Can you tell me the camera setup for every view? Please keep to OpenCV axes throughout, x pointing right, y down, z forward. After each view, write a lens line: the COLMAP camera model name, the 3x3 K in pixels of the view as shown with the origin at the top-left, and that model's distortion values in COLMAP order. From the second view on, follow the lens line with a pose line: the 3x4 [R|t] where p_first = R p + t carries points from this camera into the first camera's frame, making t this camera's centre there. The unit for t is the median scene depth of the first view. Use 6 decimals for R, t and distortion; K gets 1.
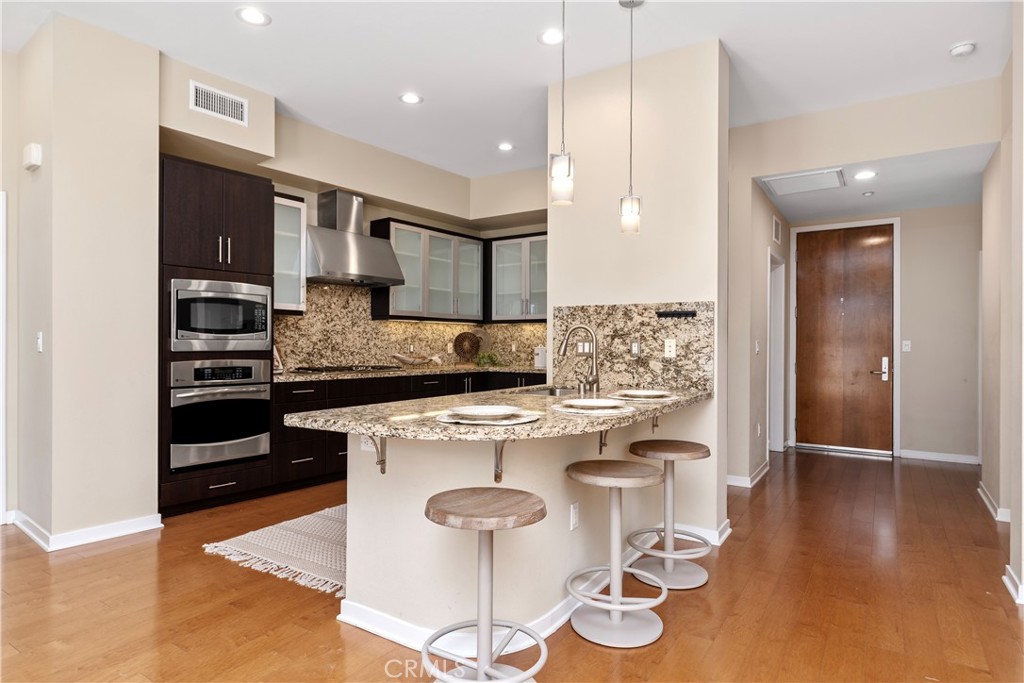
lens RADIAL K [[573.9, 0, 504.8], [0, 573.9, 342.2], [0, 0, 1]] dist [0.006479, 0.001210]
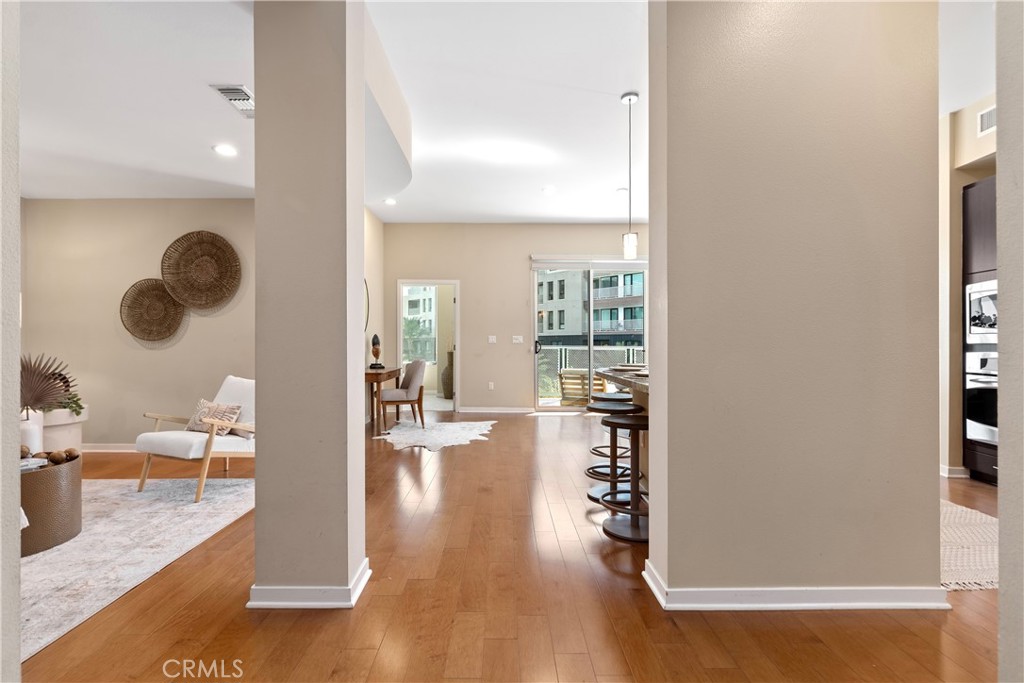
lens RADIAL K [[486.4, 0, 509.3], [0, 486.4, 343.8], [0, 0, 1]] dist [-0.004811, 0.000443]
pose [[-0.828616, -0.005953, -0.559786, 0.746163], [-0.006205, 0.999980, -0.001449, 0.021762], [0.559783, 0.002273, -0.828636, 1.191913]]
